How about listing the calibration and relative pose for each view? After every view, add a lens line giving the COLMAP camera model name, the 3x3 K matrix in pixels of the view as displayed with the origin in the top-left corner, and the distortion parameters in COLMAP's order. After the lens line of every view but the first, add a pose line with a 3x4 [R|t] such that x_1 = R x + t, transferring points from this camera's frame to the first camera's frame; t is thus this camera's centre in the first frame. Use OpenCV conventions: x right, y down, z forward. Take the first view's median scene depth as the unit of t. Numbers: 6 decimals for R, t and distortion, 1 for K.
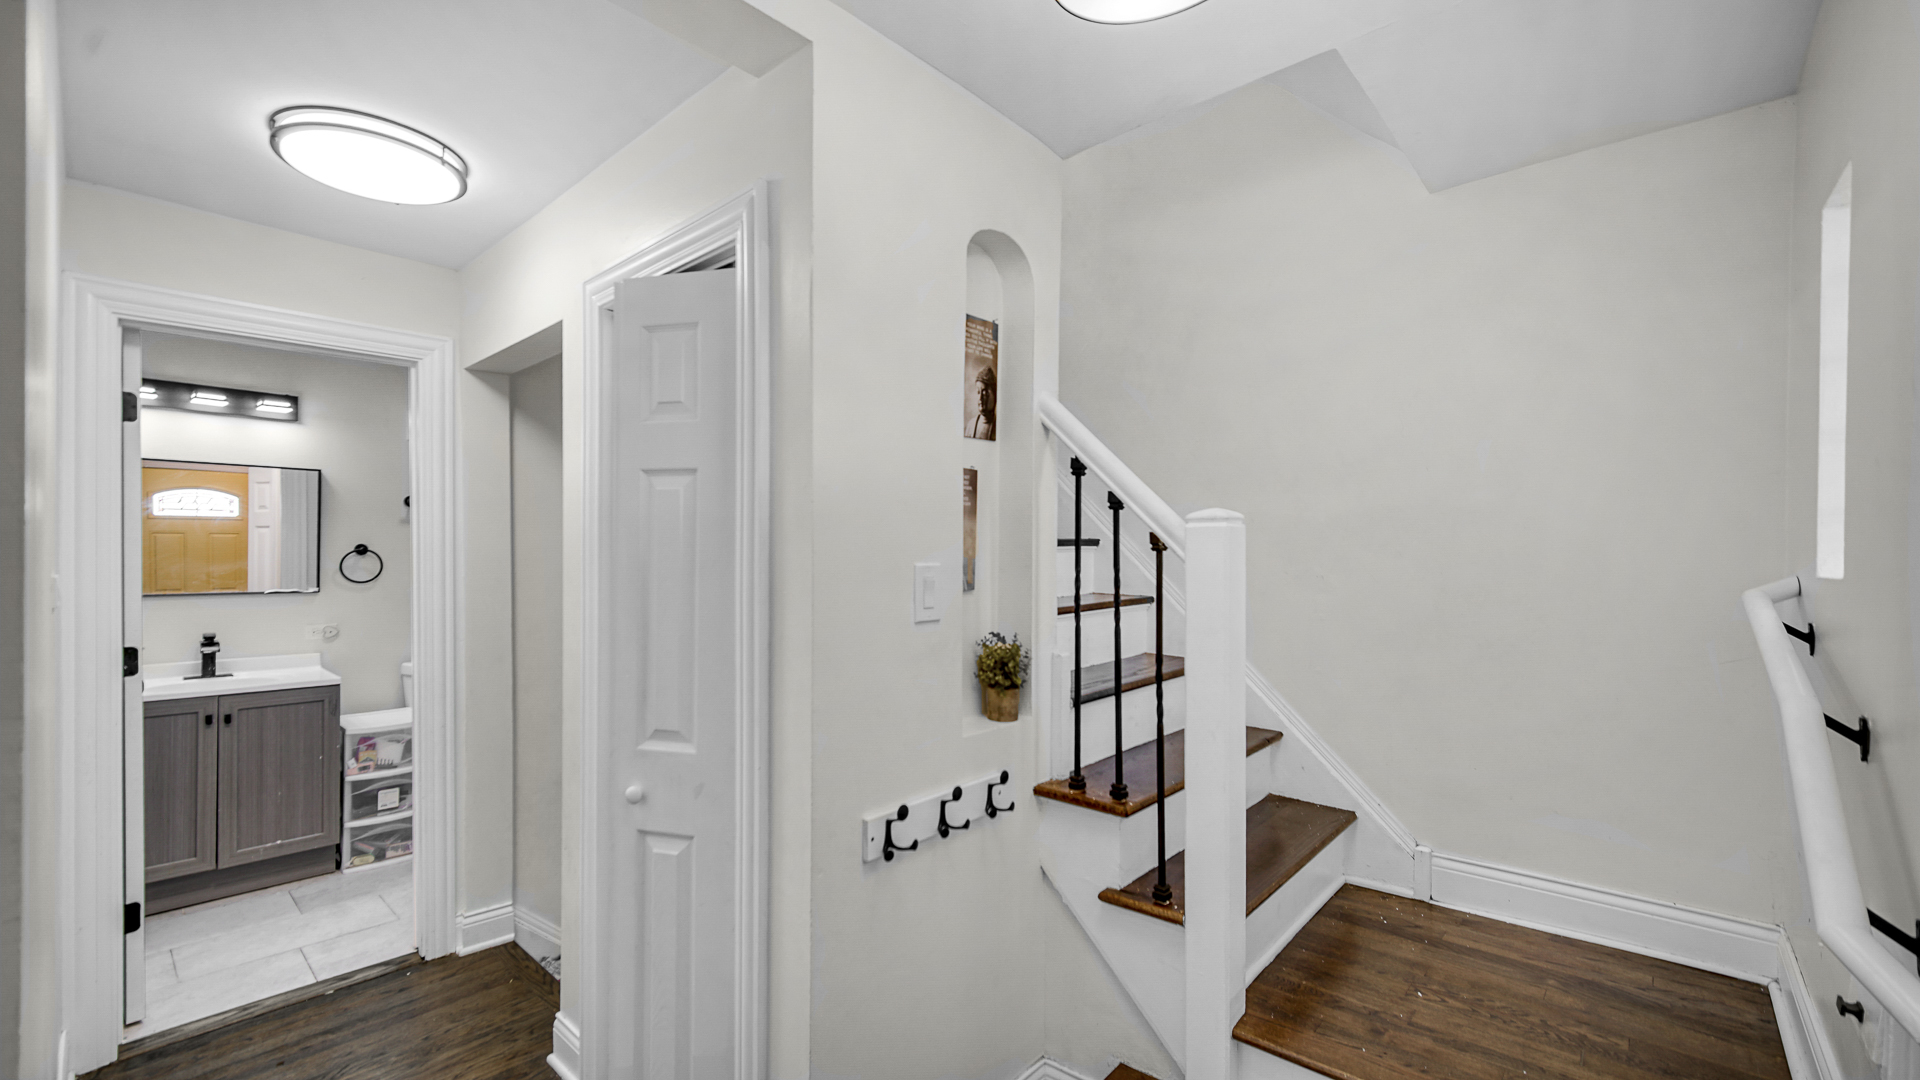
lens RADIAL K [[781.6, 0, 947.2], [0, 781.6, 551.4], [0, 0, 1]] dist [-0.004146, -0.000239]
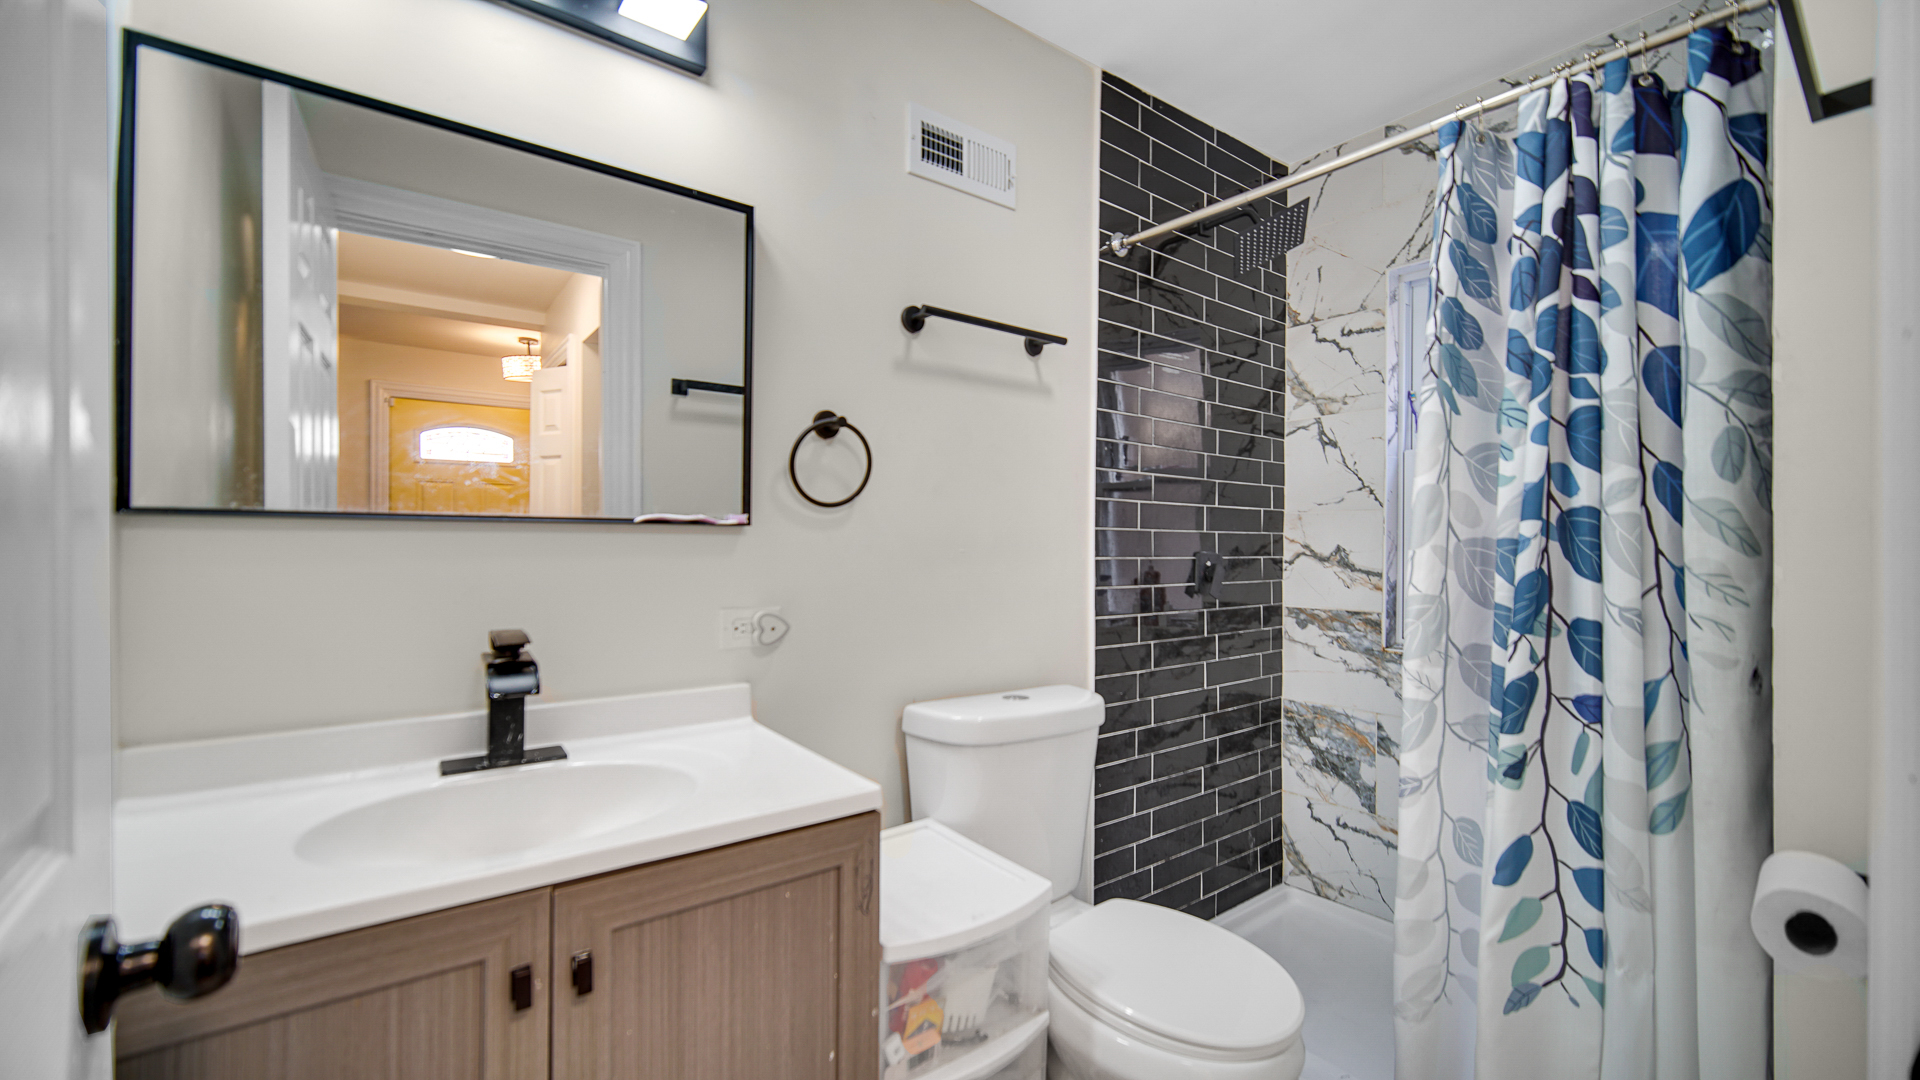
lens RADIAL K [[781.6, 0, 977.8], [0, 781.6, 539.7], [0, 0, 1]] dist [-0.004146, -0.000239]
pose [[0.983001, 0.011602, -0.183235, -0.713626], [-0.010690, 0.999925, 0.005963, 0.063759], [0.183291, -0.003903, 0.983051, 0.733467]]
